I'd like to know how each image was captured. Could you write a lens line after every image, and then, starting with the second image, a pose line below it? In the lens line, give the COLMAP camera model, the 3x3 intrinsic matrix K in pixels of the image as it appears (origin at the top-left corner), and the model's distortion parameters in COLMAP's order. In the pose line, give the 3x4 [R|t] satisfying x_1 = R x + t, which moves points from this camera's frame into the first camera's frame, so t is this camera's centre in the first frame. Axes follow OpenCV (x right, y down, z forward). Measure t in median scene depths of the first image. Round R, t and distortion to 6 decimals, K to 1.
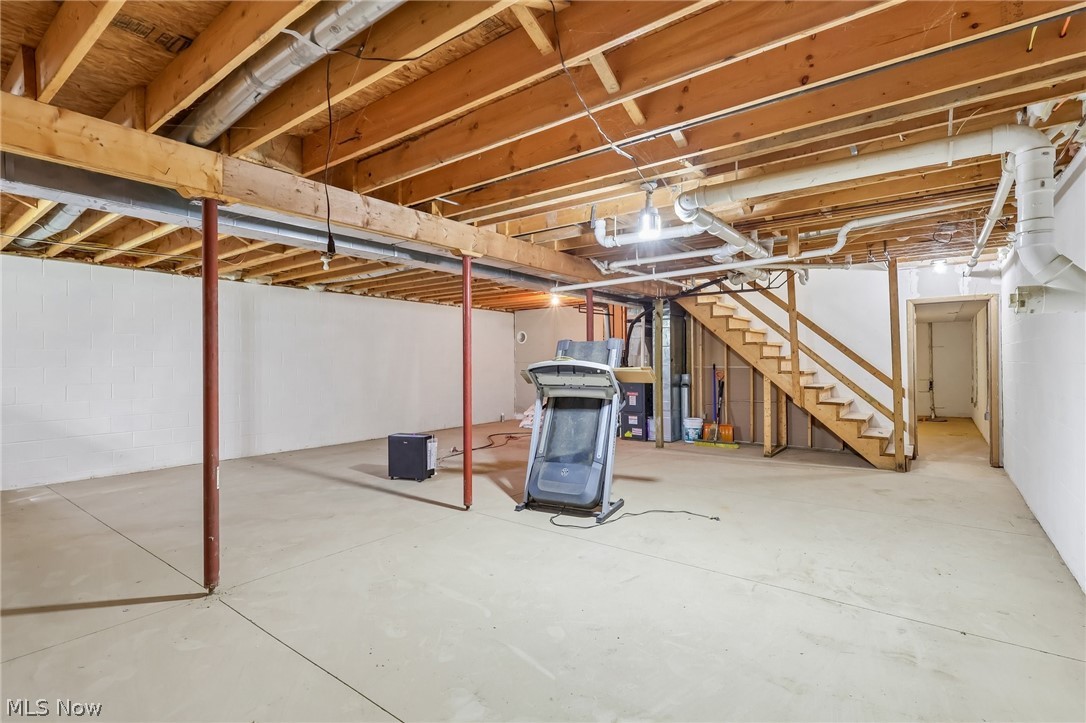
lens RADIAL K [[508.9, 0, 539.2], [0, 508.9, 359.8], [0, 0, 1]] dist [0.000887, 0.000705]
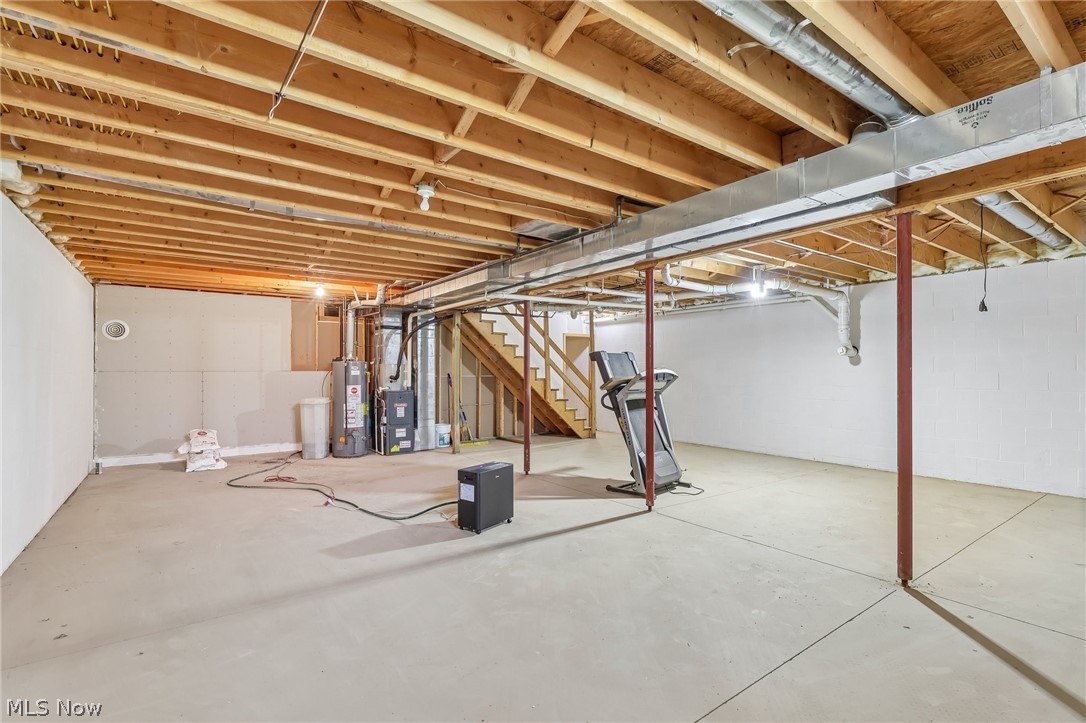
lens RADIAL K [[504.8, 0, 538.3], [0, 504.8, 363.3], [0, 0, 1]] dist [-0.000343, 0.000973]
pose [[0.290201, 0.020660, 0.956743, -0.753271], [-0.006007, 0.999787, -0.019767, 0.007886], [-0.956947, -0.000011, 0.290263, 0.569848]]
